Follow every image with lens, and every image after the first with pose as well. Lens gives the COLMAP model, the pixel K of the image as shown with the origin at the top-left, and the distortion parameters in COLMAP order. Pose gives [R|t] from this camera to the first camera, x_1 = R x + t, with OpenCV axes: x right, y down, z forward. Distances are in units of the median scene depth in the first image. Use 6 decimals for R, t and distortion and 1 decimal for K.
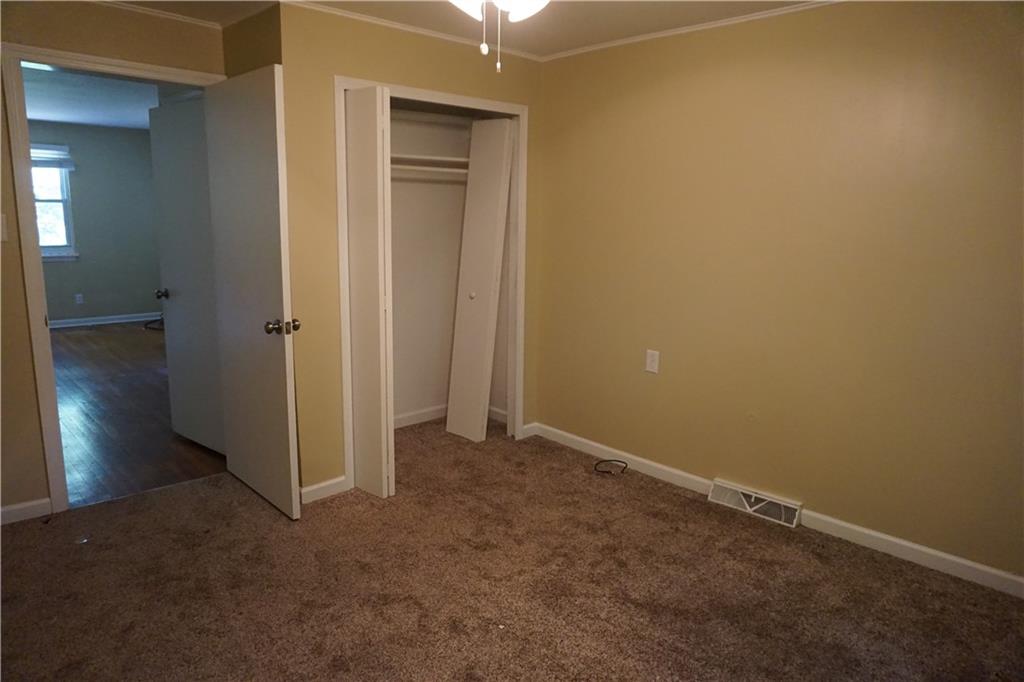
lens RADIAL K [[694.5, 0, 512.0], [0, 694.5, 341.0], [0, 0, 1]] dist [-0.002610, -0.001200]
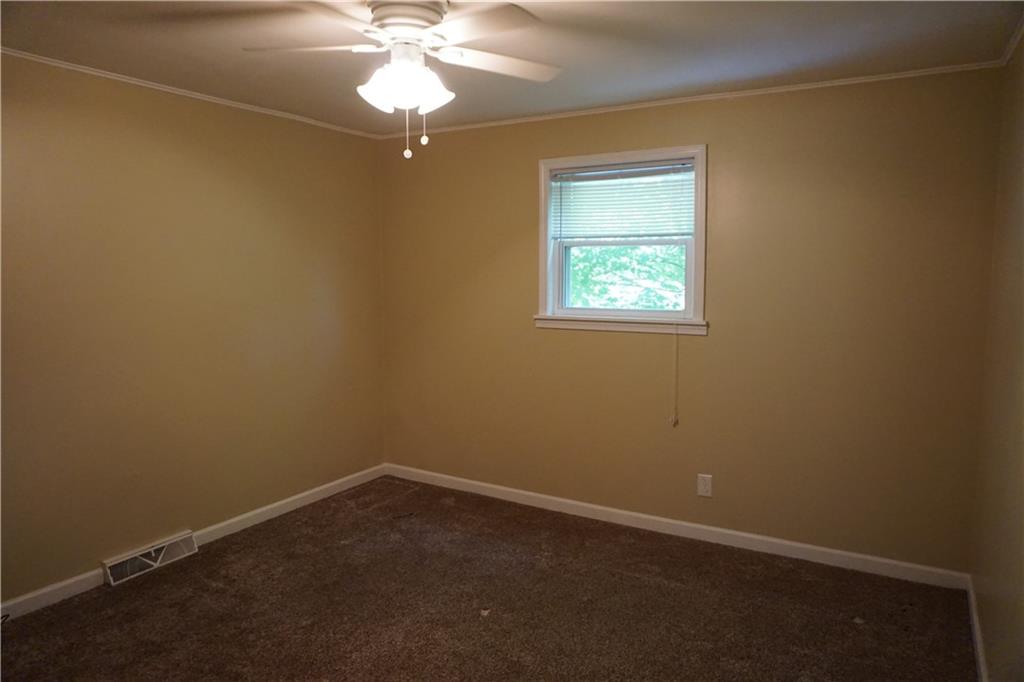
lens RADIAL K [[694.5, 0, 512.0], [0, 694.5, 341.0], [0, 0, 1]] dist [-0.002610, -0.001200]
pose [[-0.279116, -0.117399, 0.953054, -0.732966], [0.165074, 0.971857, 0.168059, -0.156518], [-0.945962, 0.204233, -0.251882, 0.719717]]
